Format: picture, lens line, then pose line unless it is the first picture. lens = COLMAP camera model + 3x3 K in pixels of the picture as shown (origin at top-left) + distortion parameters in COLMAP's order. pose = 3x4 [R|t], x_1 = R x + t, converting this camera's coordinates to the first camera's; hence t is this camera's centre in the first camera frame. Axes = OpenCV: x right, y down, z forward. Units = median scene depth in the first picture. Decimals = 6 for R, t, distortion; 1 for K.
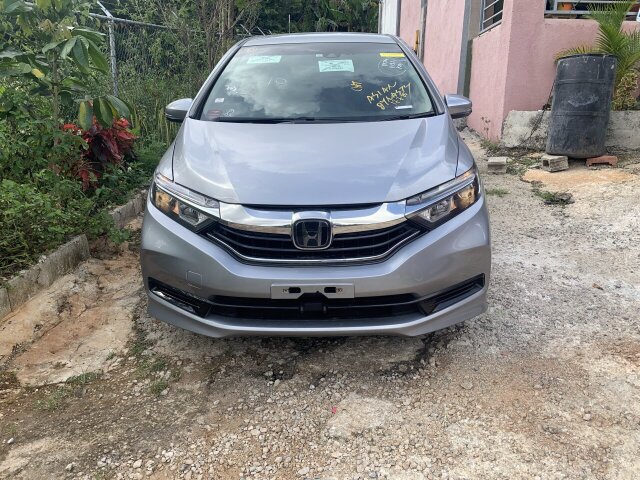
lens RADIAL K [[494.6, 0, 320.5], [0, 494.6, 238.1], [0, 0, 1]] dist [0.023550, -0.029426]
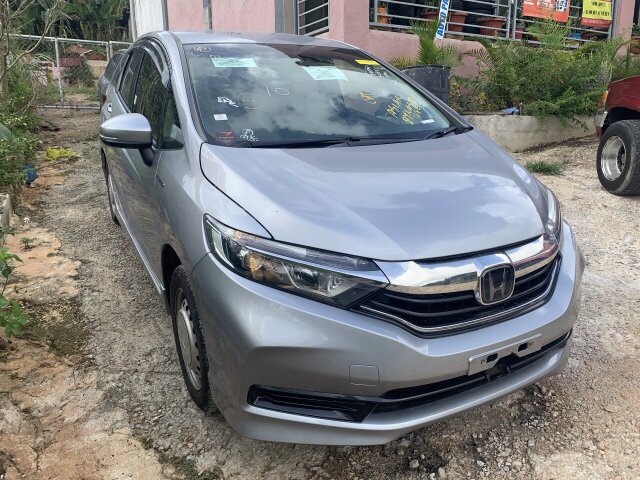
lens RADIAL K [[494.6, 0, 319.7], [0, 494.6, 242.2], [0, 0, 1]] dist [0.023550, -0.029426]
pose [[0.870005, -0.135871, 0.473952, -0.445887], [0.134220, 0.990242, 0.037500, -0.100713], [-0.474423, 0.030988, 0.879752, 0.286819]]
